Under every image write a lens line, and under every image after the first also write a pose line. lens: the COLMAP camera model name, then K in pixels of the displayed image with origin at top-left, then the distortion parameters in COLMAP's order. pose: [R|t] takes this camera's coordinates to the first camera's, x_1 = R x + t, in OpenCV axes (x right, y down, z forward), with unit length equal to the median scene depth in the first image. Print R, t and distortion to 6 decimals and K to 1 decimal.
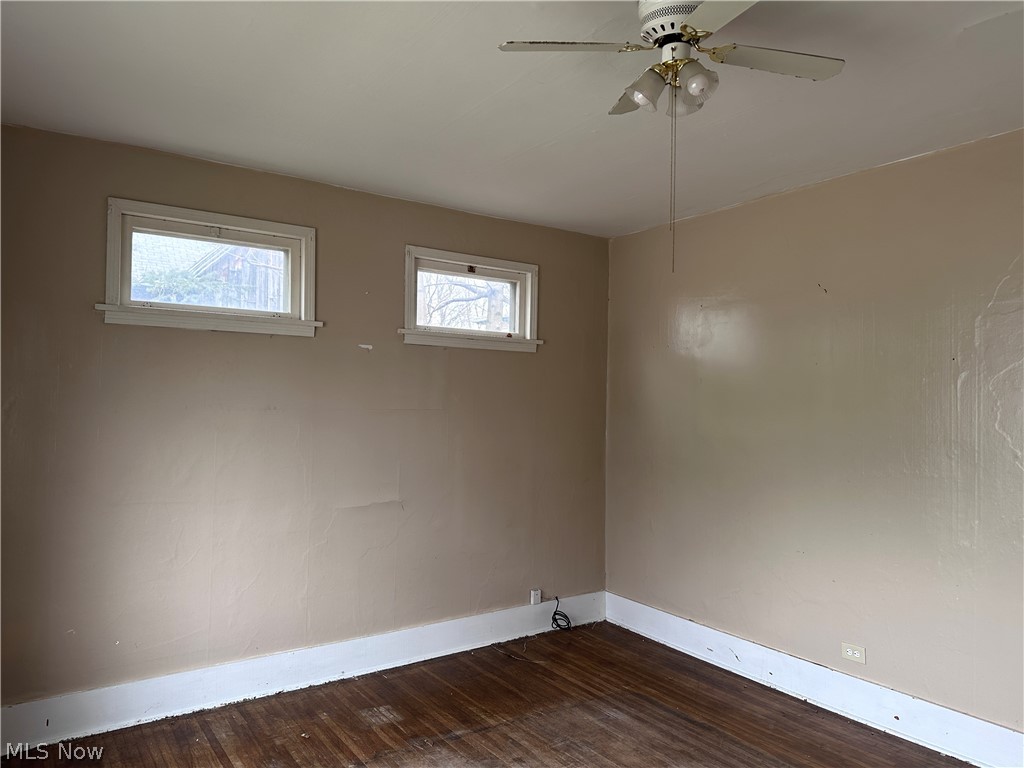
lens RADIAL K [[718.0, 0, 511.0], [0, 718.0, 385.0], [0, 0, 1]] dist [0.050268, -0.034207]
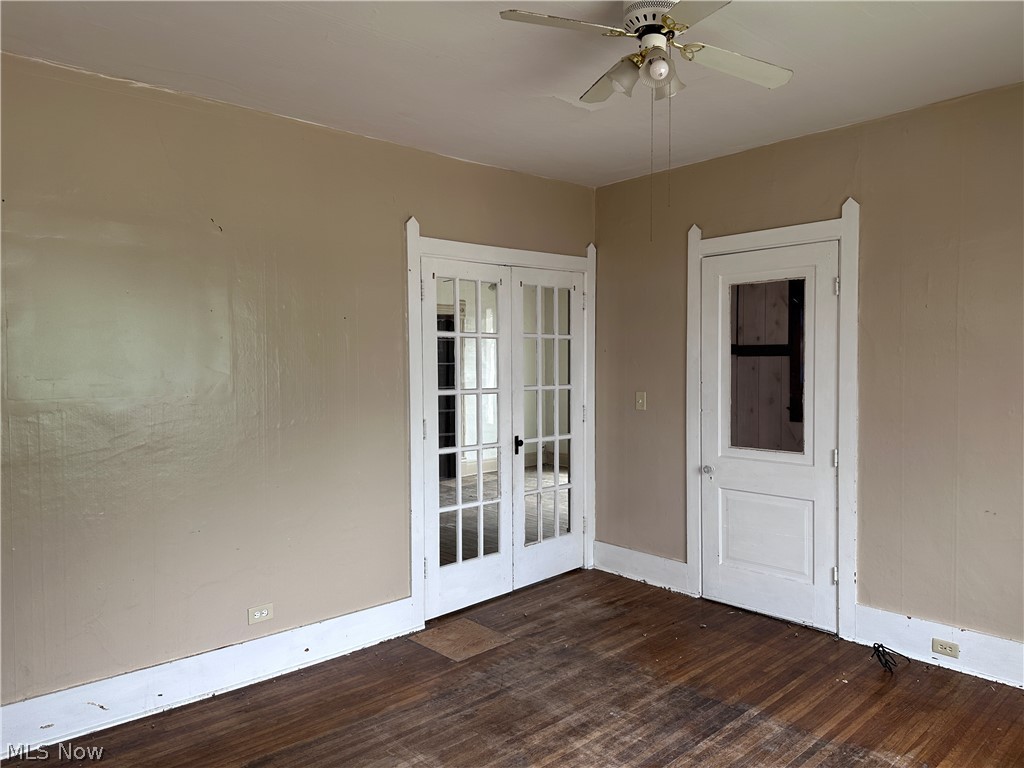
lens RADIAL K [[718.0, 0, 511.0], [0, 718.0, 383.6], [0, 0, 1]] dist [0.050268, -0.034207]
pose [[-0.118210, -0.038366, 0.992247, -0.518546], [-0.019419, 0.999152, 0.036320, 0.020480], [-0.992799, -0.014975, -0.118854, 0.792468]]
